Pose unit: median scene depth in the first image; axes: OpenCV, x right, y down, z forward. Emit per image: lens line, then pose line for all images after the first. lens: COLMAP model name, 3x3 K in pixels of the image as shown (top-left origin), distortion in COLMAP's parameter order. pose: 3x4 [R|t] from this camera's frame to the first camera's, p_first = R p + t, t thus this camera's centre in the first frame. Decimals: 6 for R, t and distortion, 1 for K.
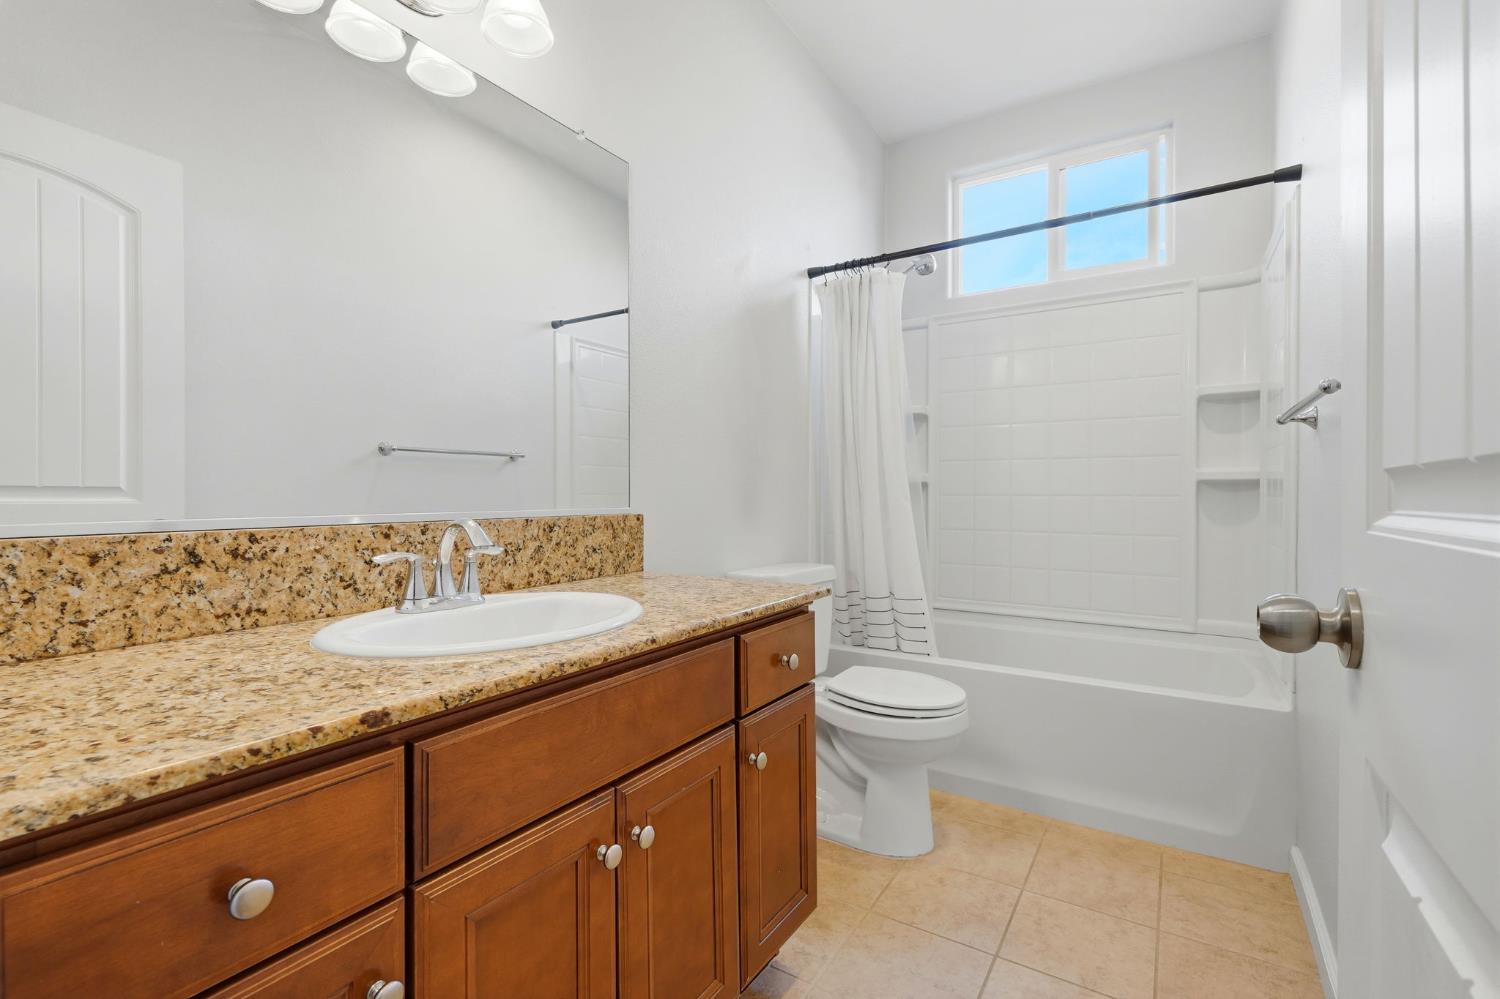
lens RADIAL K [[669.8, 0, 749.8], [0, 669.8, 493.9], [0, 0, 1]] dist [0.000136, -0.000282]
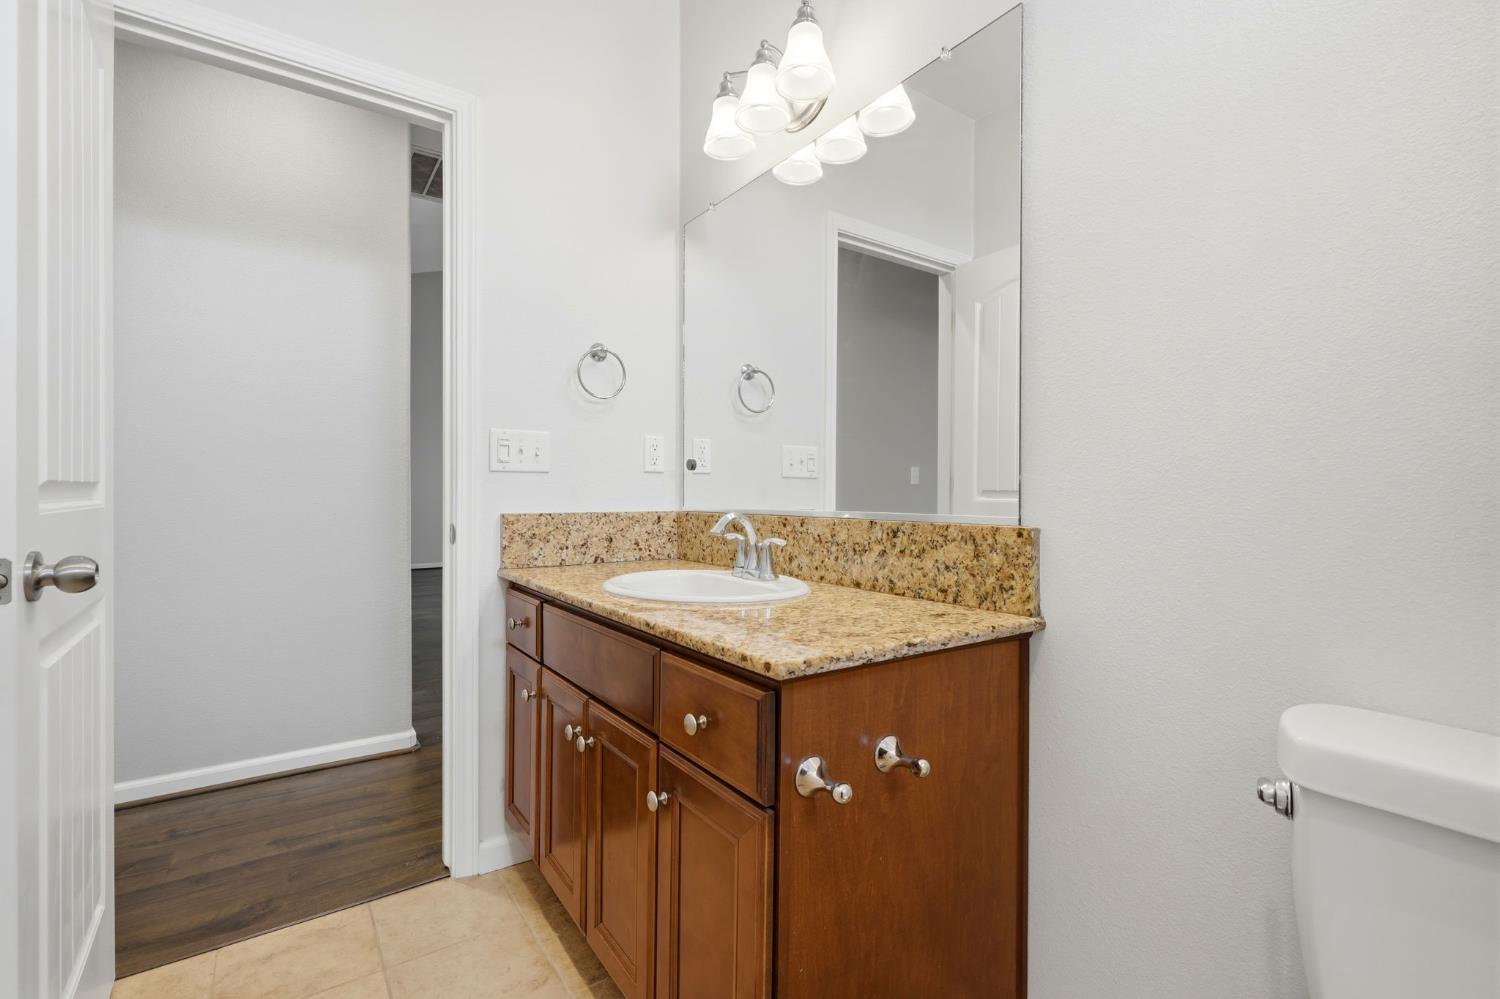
lens RADIAL K [[669.8, 0, 749.8], [0, 669.8, 493.9], [0, 0, 1]] dist [0.000136, -0.000282]
pose [[-0.373033, -0.001829, -0.927816, 0.630404], [-0.005281, 0.999986, 0.000152, -0.001665], [0.927803, 0.004956, -0.373038, 1.162889]]
